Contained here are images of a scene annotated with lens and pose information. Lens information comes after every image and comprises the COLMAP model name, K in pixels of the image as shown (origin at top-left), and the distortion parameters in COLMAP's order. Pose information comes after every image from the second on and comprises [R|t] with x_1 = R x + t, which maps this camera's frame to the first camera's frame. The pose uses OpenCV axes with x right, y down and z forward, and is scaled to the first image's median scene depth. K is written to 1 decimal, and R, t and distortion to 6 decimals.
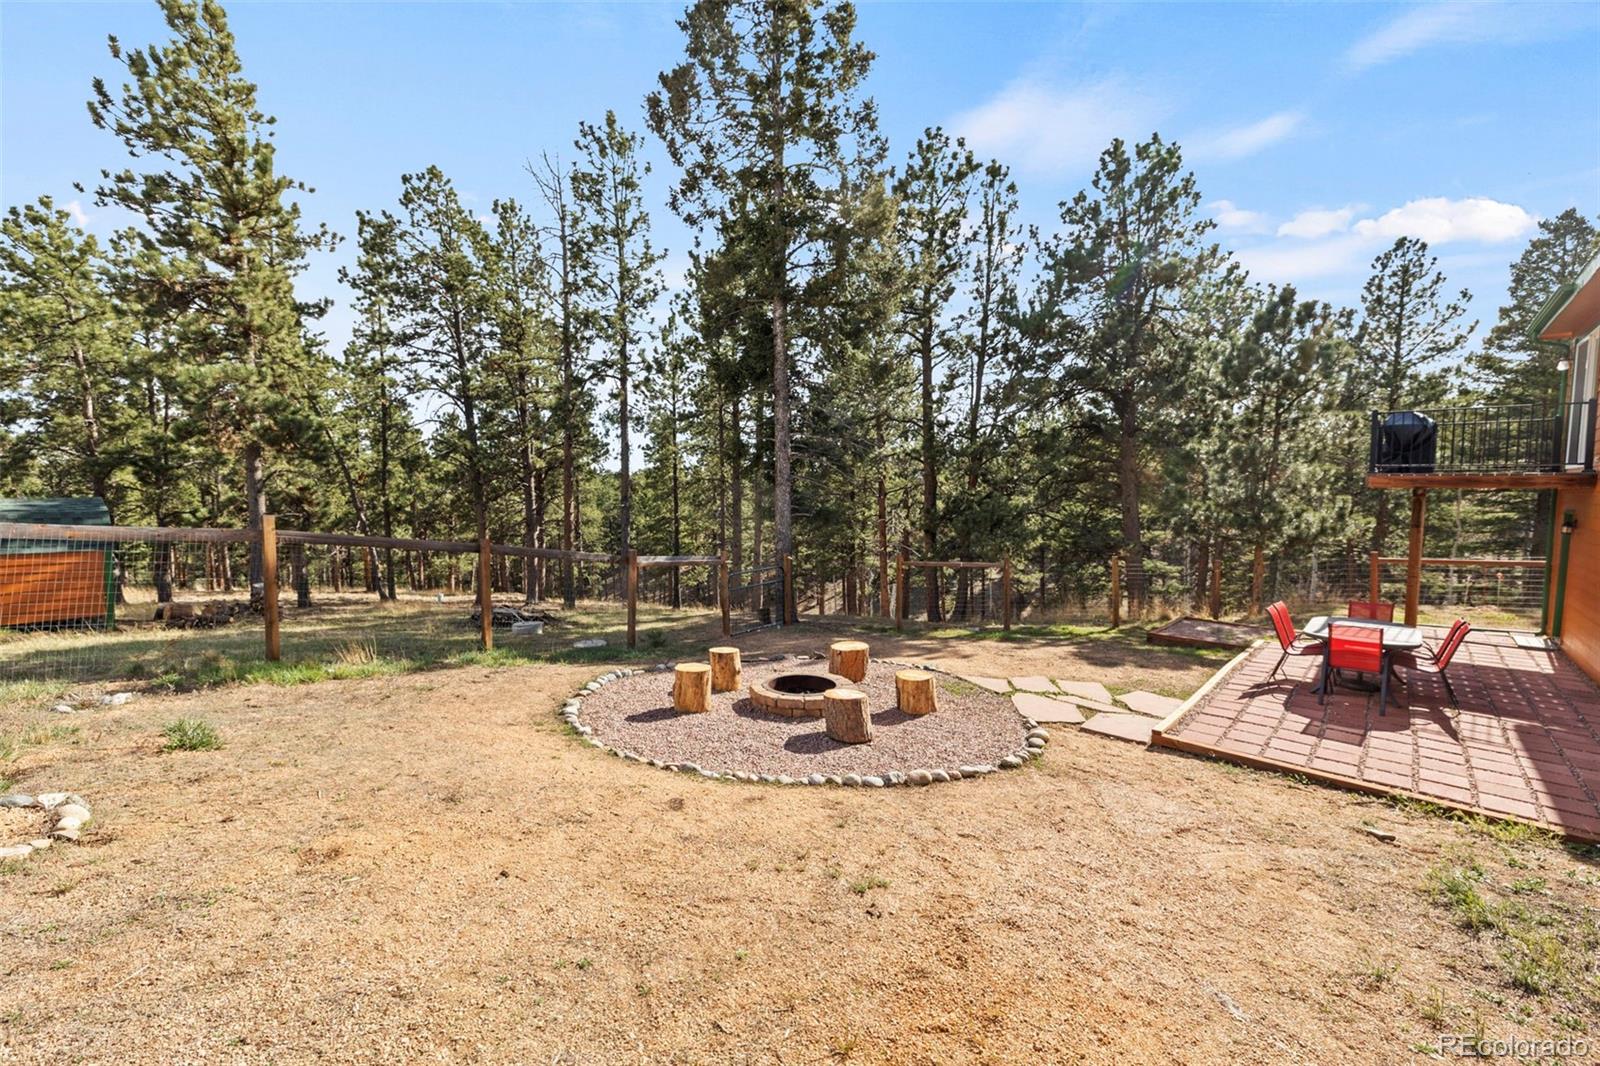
lens RADIAL K [[683.6, 0, 796.3], [0, 683.6, 517.1], [0, 0, 1]] dist [0.002320, 0.000024]
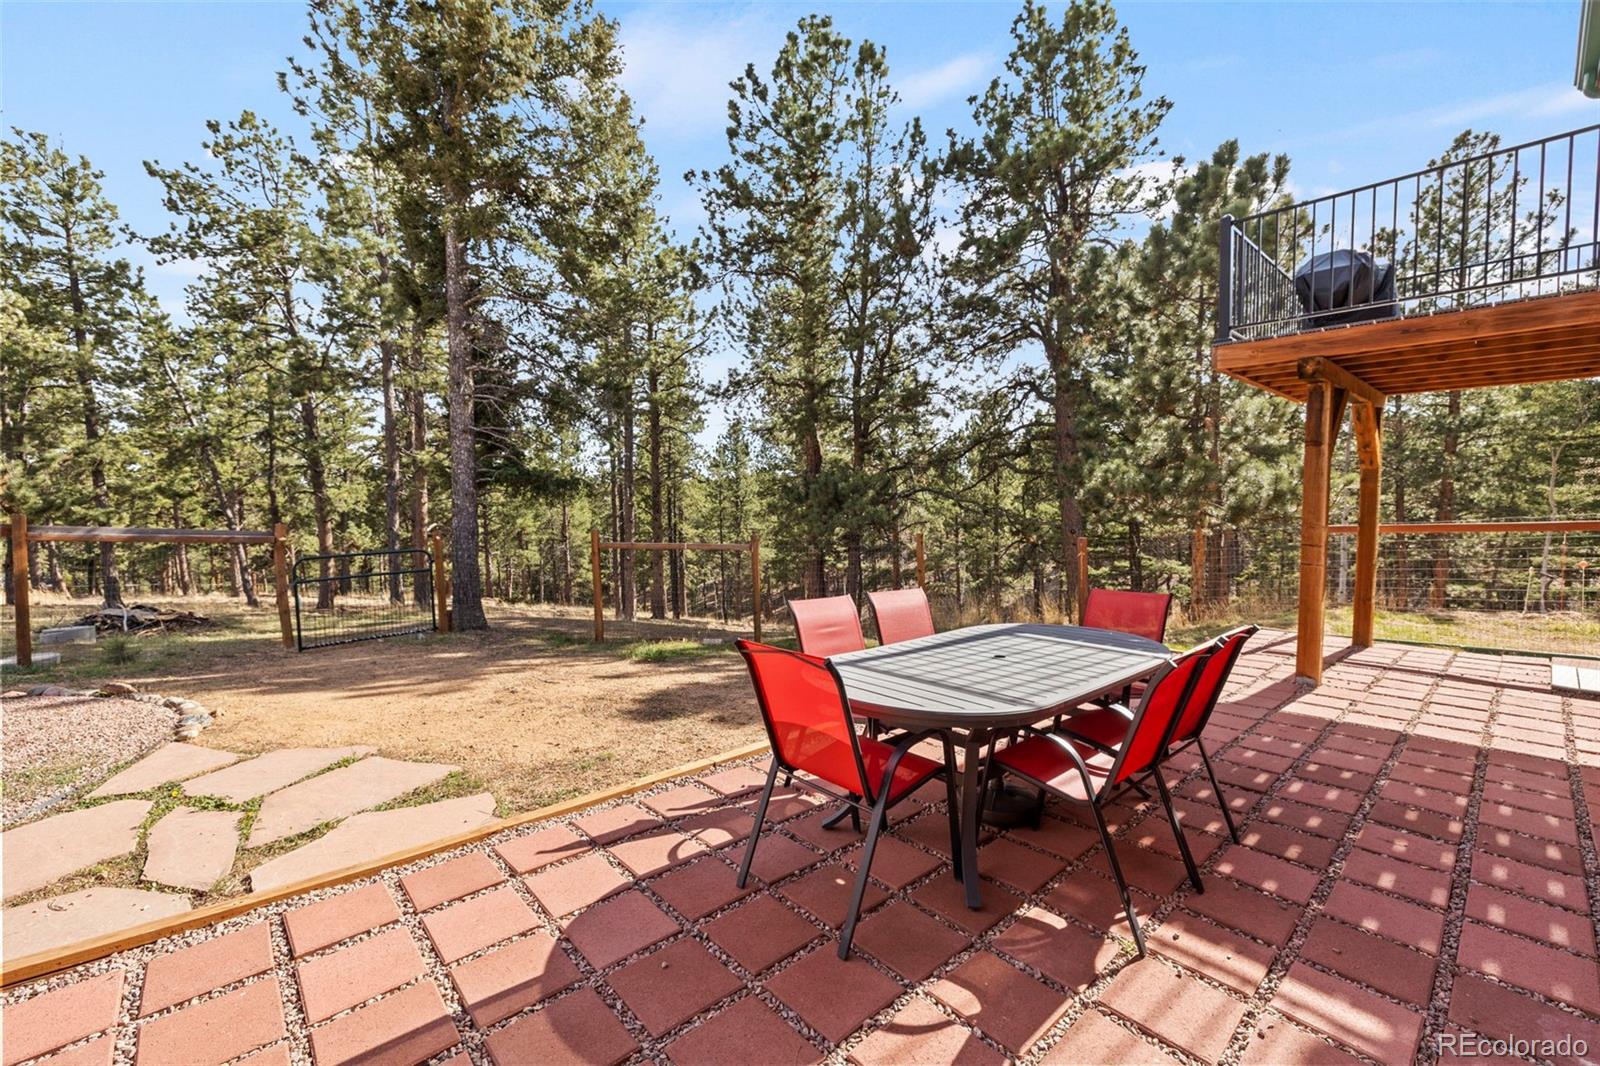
lens RADIAL K [[670.9, 0, 787.4], [0, 670.9, 523.9], [0, 0, 1]] dist [-0.001223, 0.000652]
pose [[0.993939, -0.009202, -0.109550, 0.280846], [0.008970, 0.999956, -0.002611, 0.033624], [0.109569, 0.001612, 0.993978, 0.230471]]
